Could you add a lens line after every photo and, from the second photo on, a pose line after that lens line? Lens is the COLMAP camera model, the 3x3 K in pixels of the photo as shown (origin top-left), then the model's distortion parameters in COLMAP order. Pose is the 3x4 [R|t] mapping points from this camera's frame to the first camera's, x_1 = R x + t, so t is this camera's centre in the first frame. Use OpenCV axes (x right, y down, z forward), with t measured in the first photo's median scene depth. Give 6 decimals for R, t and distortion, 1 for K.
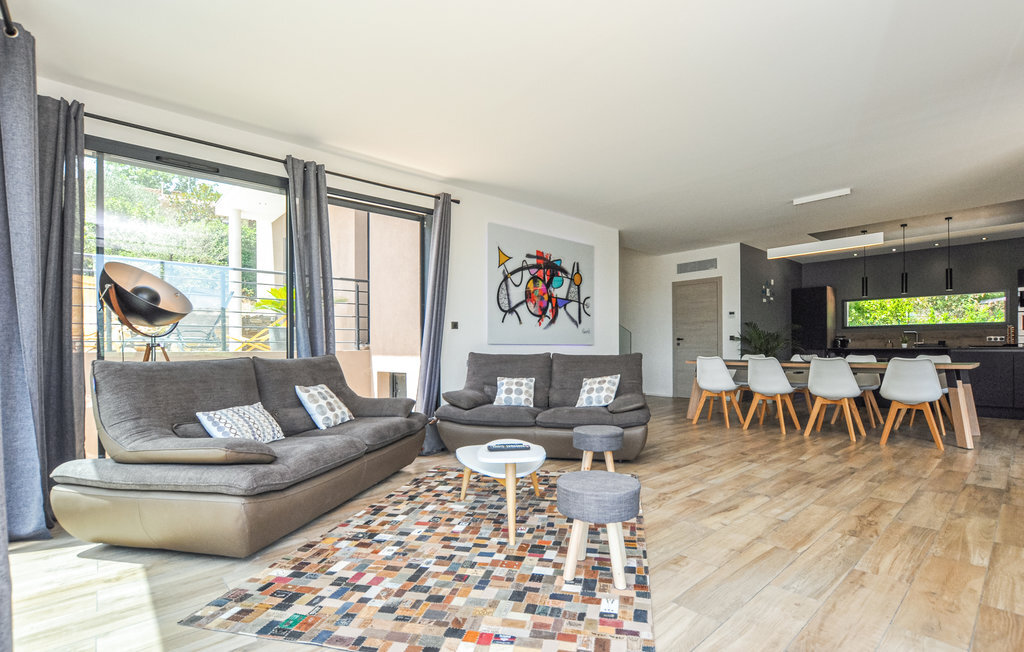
lens RADIAL K [[481.4, 0, 495.9], [0, 481.4, 357.7], [0, 0, 1]] dist [-0.023552, -0.000030]
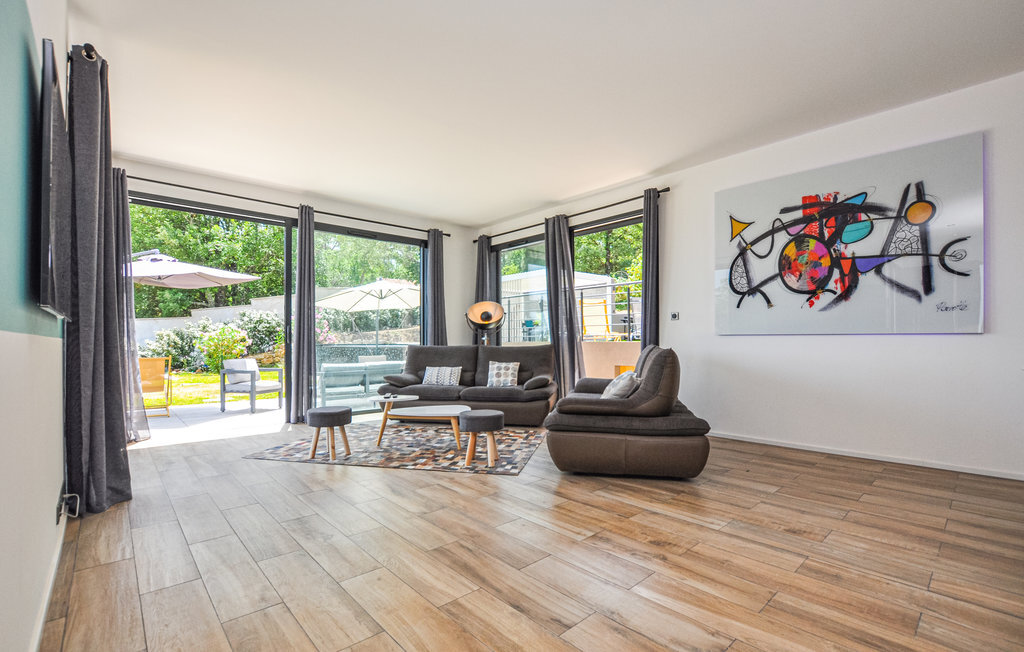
lens RADIAL K [[446.7, 0, 514.1], [0, 446.7, 339.8], [0, 0, 1]] dist [-0.018303, 0.000175]
pose [[0.031578, 0.003087, -0.999497, 0.715763], [-0.016875, 0.999854, 0.002555, -0.015427], [0.999359, 0.016786, 0.031626, 0.586468]]
